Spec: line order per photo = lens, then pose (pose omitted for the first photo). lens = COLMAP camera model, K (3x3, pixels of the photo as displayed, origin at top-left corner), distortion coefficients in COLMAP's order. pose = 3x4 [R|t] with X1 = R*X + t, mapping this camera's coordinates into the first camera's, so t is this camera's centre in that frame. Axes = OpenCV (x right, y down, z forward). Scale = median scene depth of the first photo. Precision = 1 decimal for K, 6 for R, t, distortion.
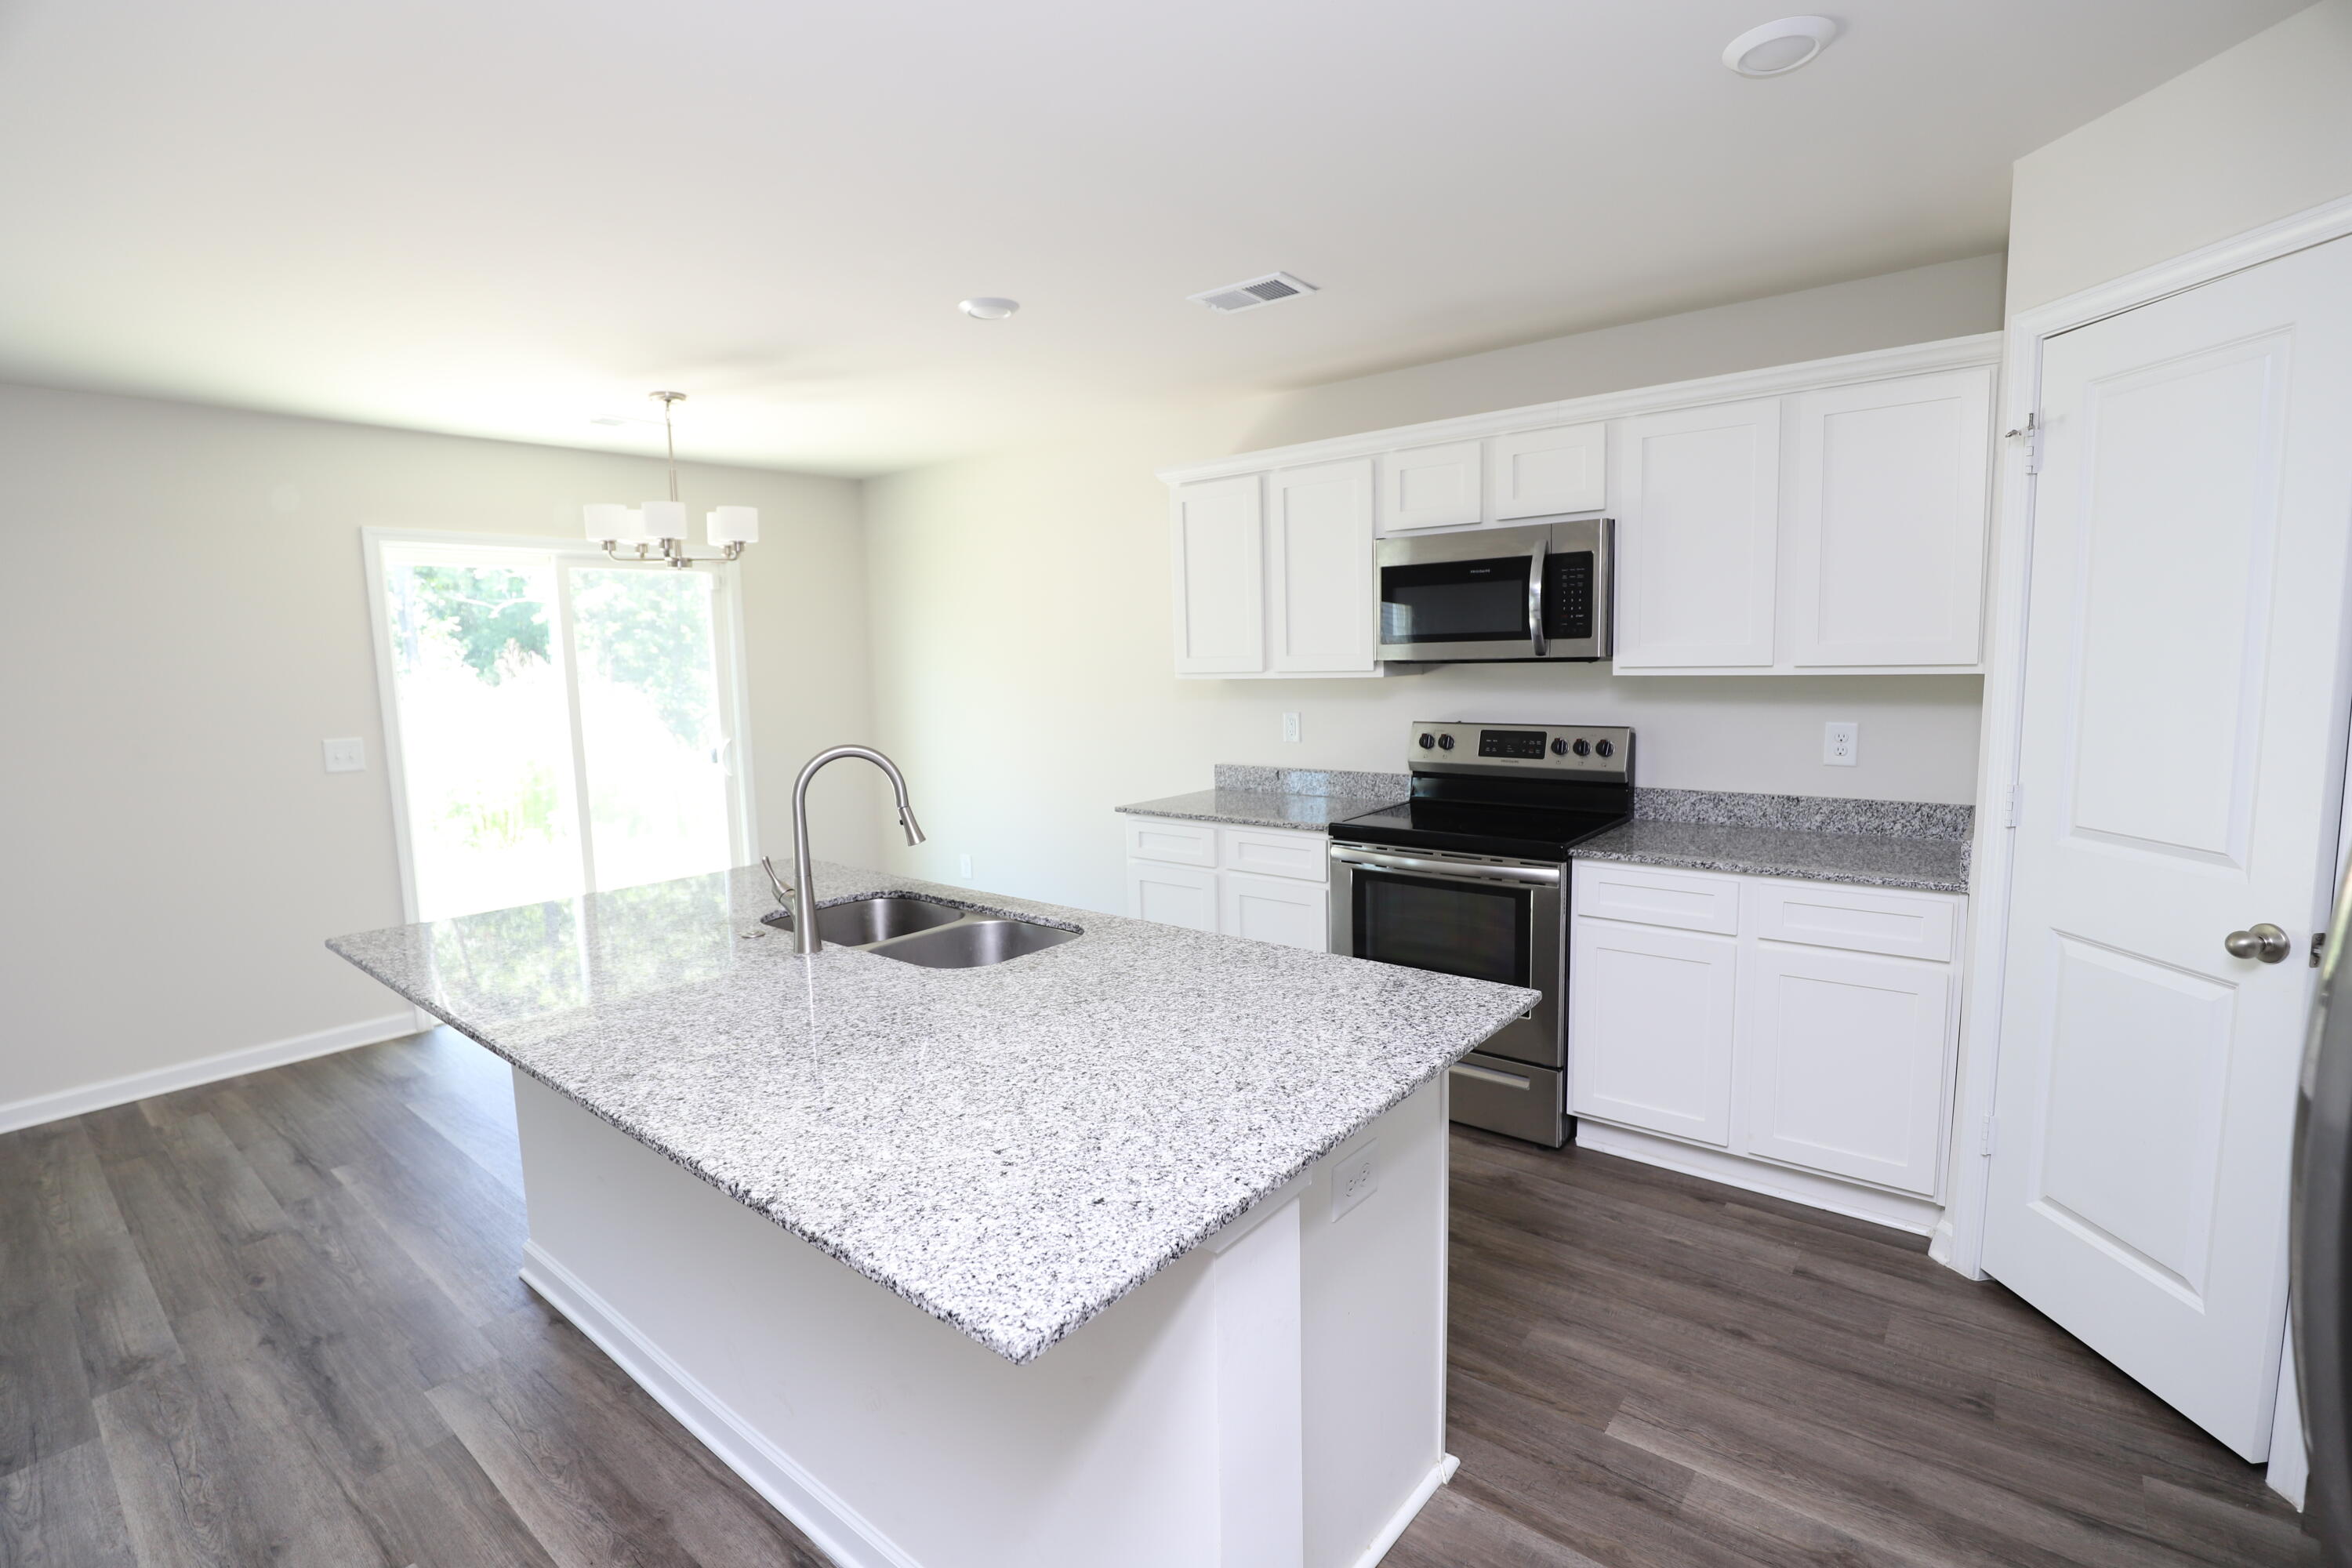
lens RADIAL K [[1085.5, 0, 1176.0], [0, 1085.5, 784.0], [0, 0, 1]] dist [-0.022309, 0.001597]
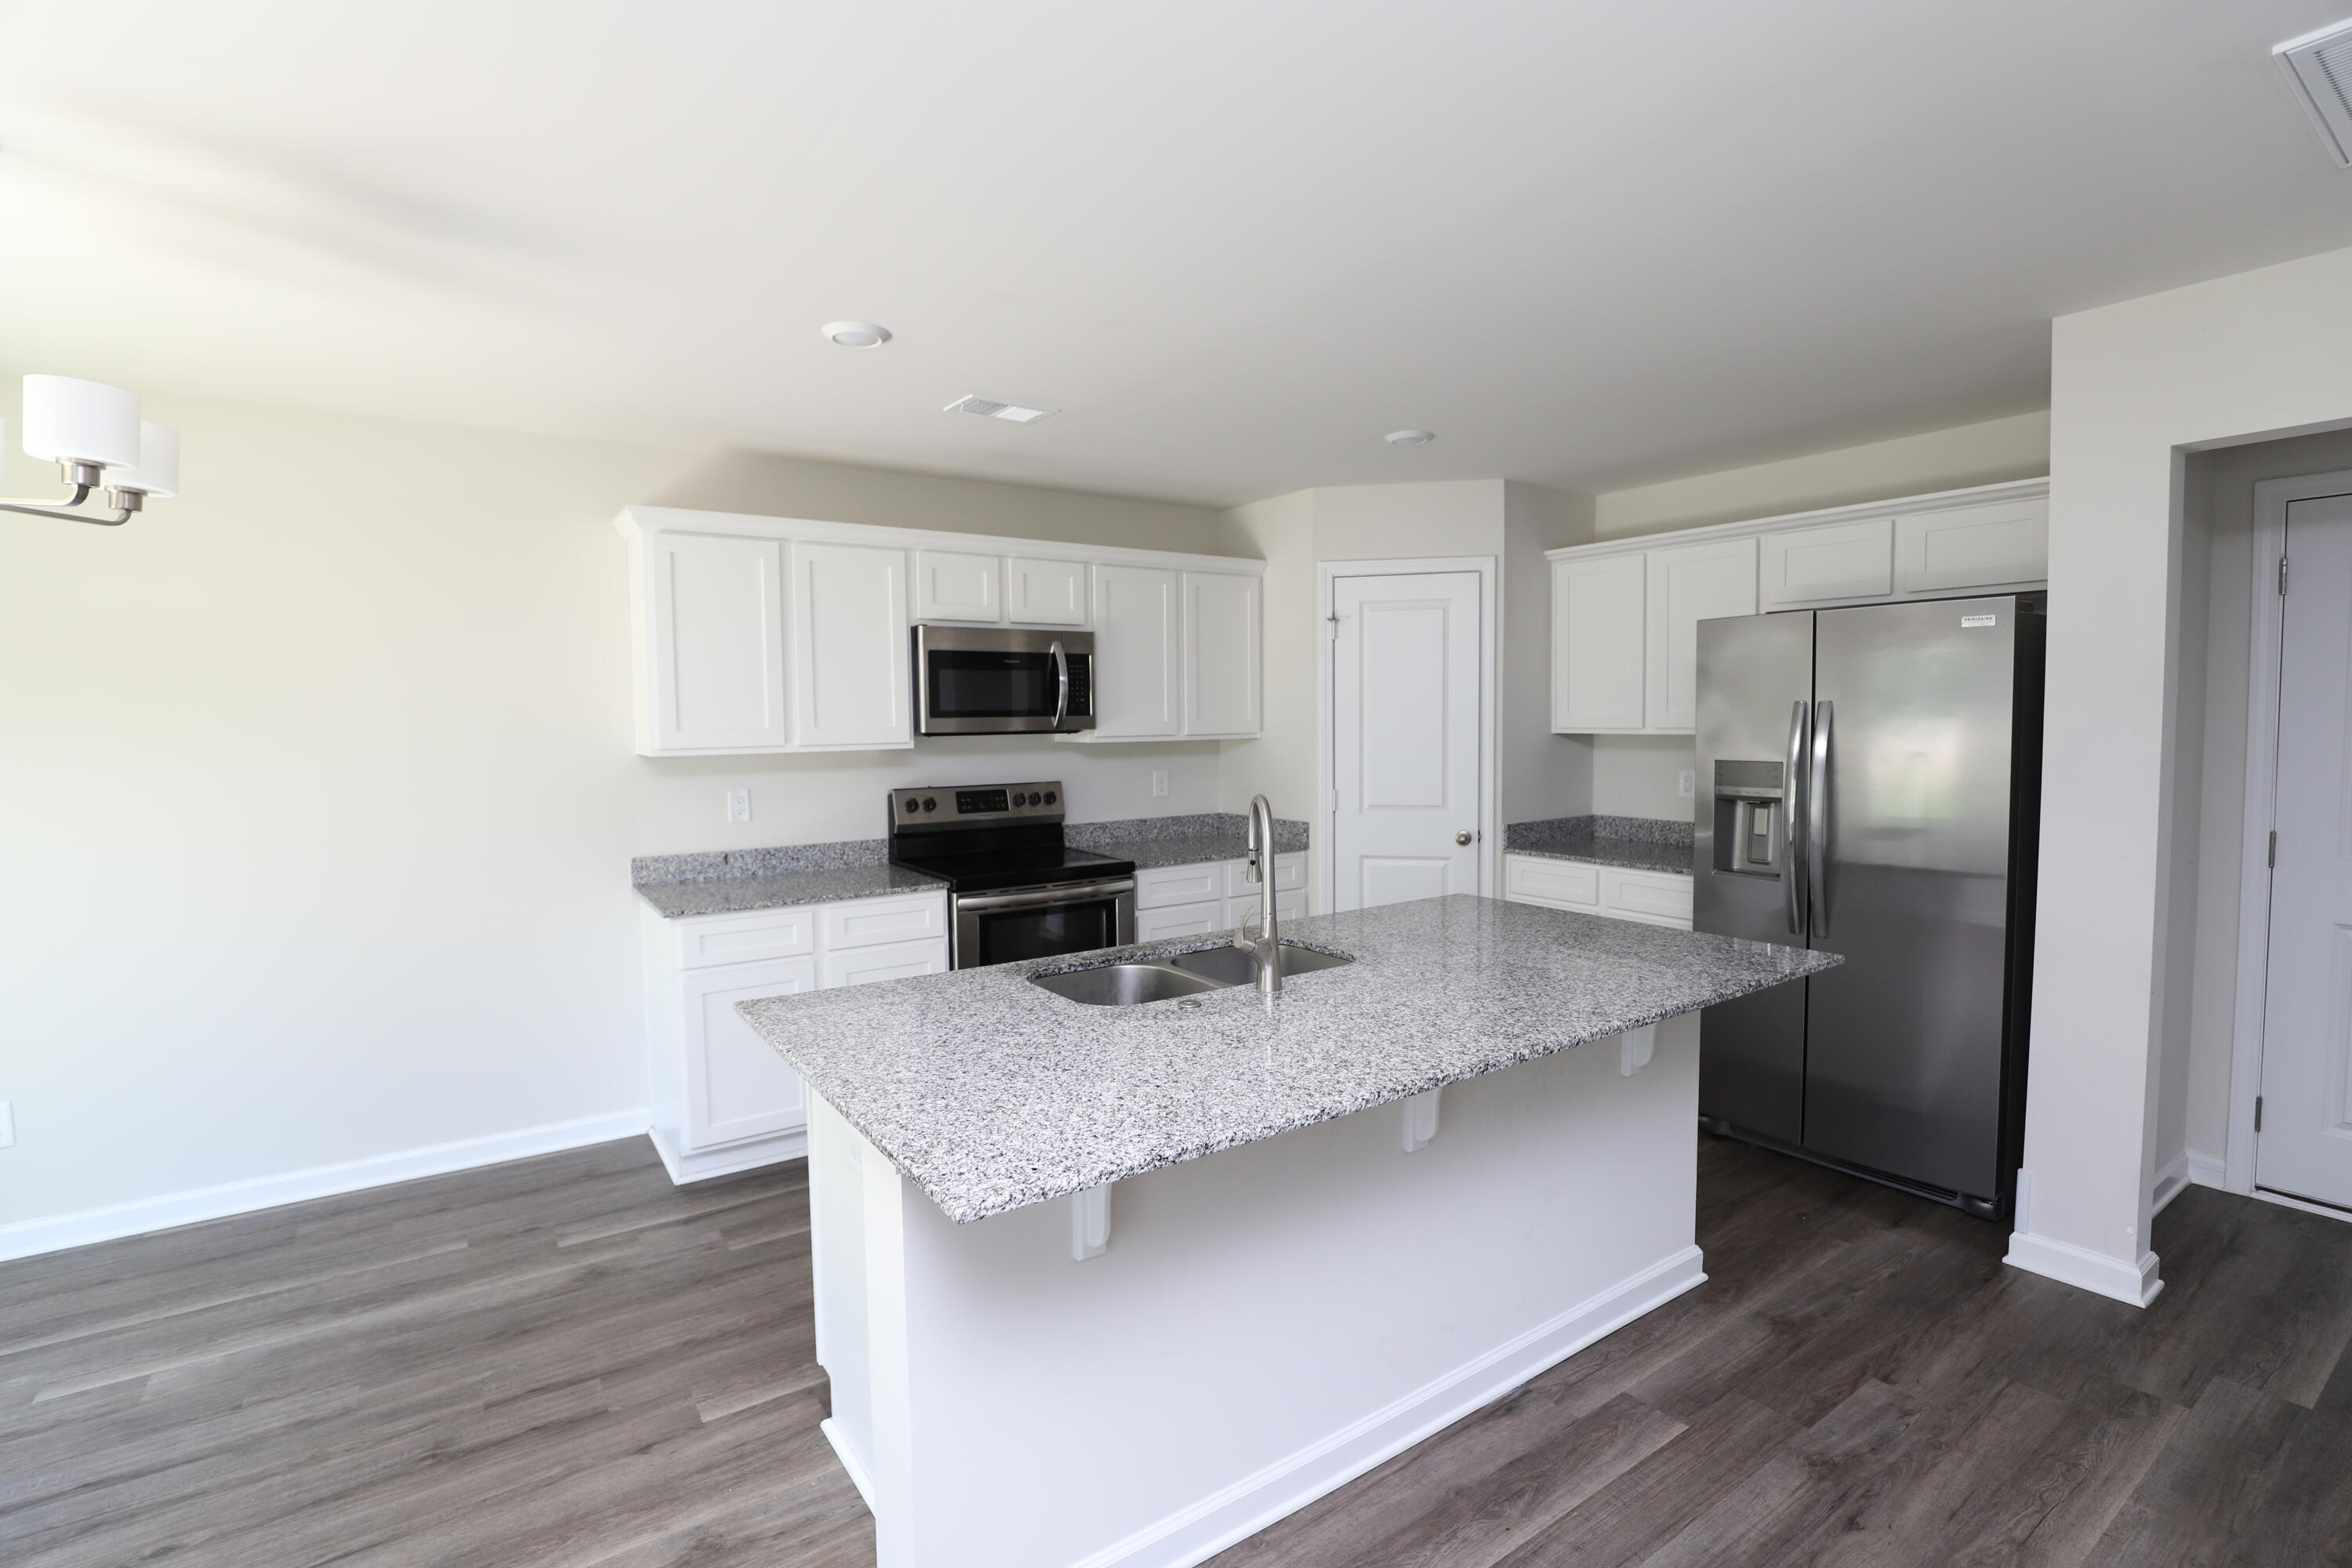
lens RADIAL K [[1078.3, 0, 1176.0], [0, 1078.3, 784.0], [0, 0, 1]] dist [-0.021475, 0.000156]
pose [[0.274963, -0.038437, 0.960686, -0.862605], [0.119951, 0.992765, 0.005389, -0.039381], [-0.953943, 0.113754, 0.277584, 0.484766]]
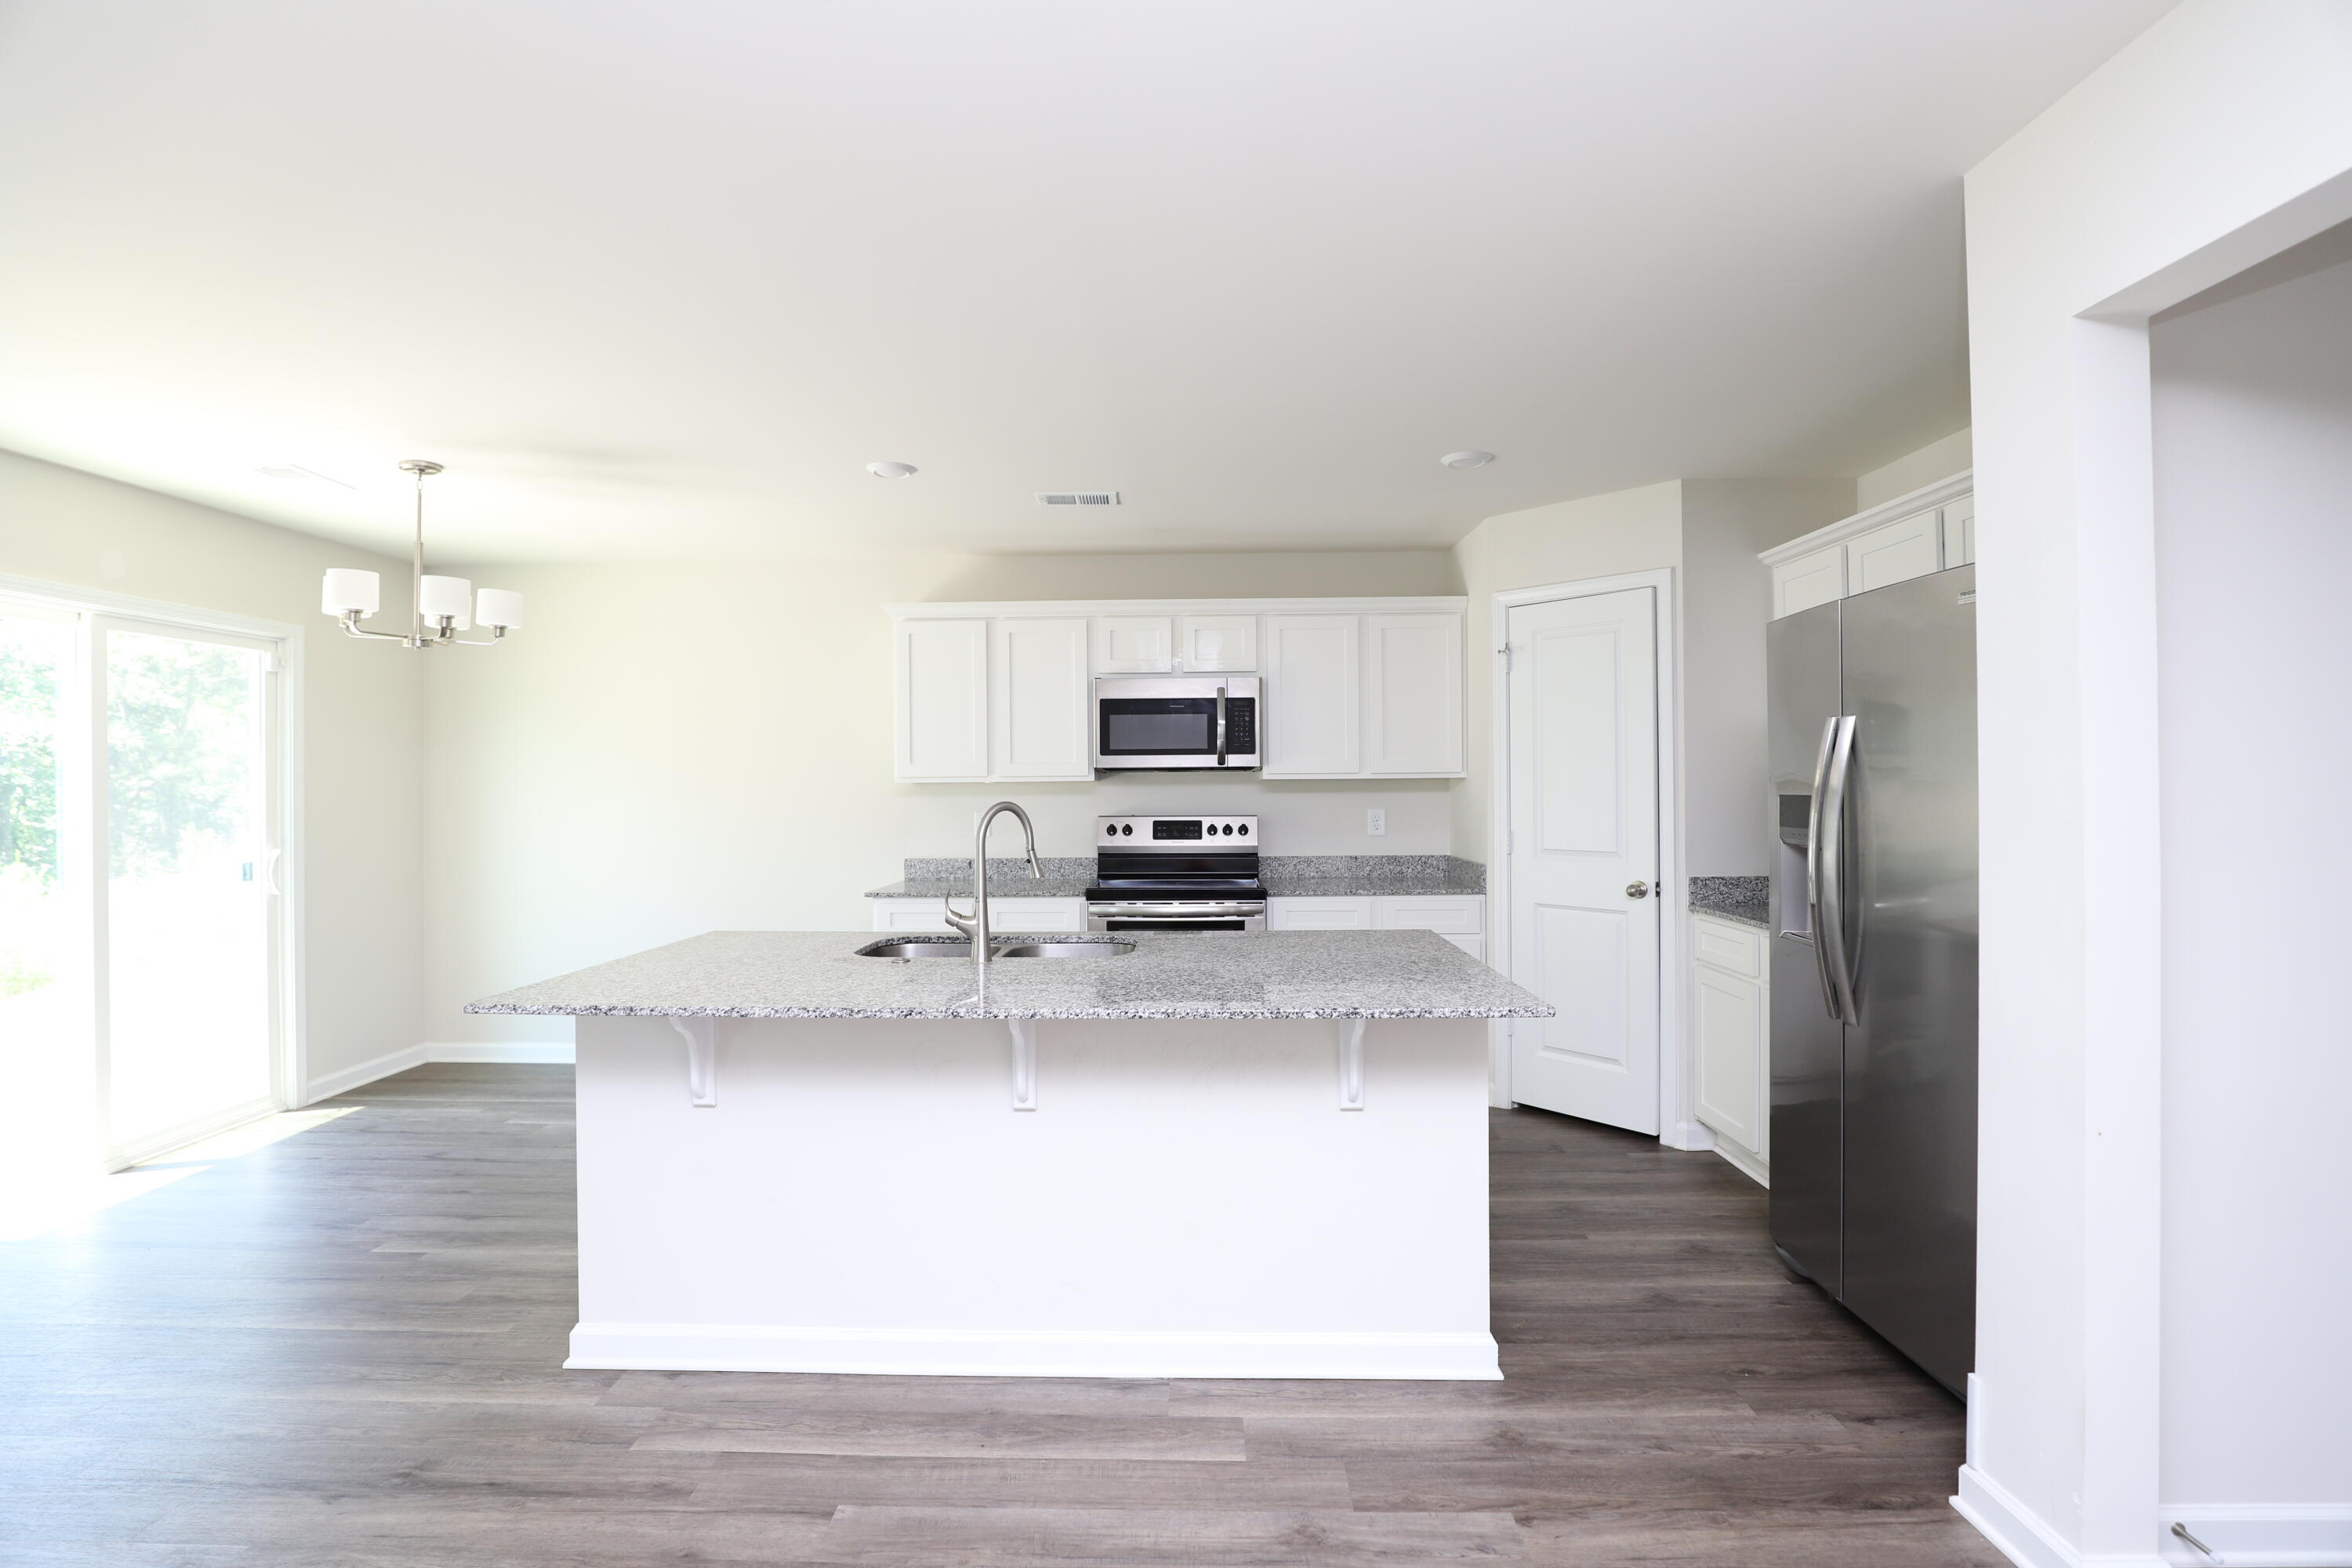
lens RADIAL K [[1085.5, 0, 1176.0], [0, 1085.5, 784.0], [0, 0, 1]] dist [-0.022309, 0.001597]
pose [[0.786201, 0.020538, 0.617629, -0.599928], [0.060741, 0.992040, -0.110306, 0.063561], [-0.614978, 0.124238, 0.778696, -0.104078]]
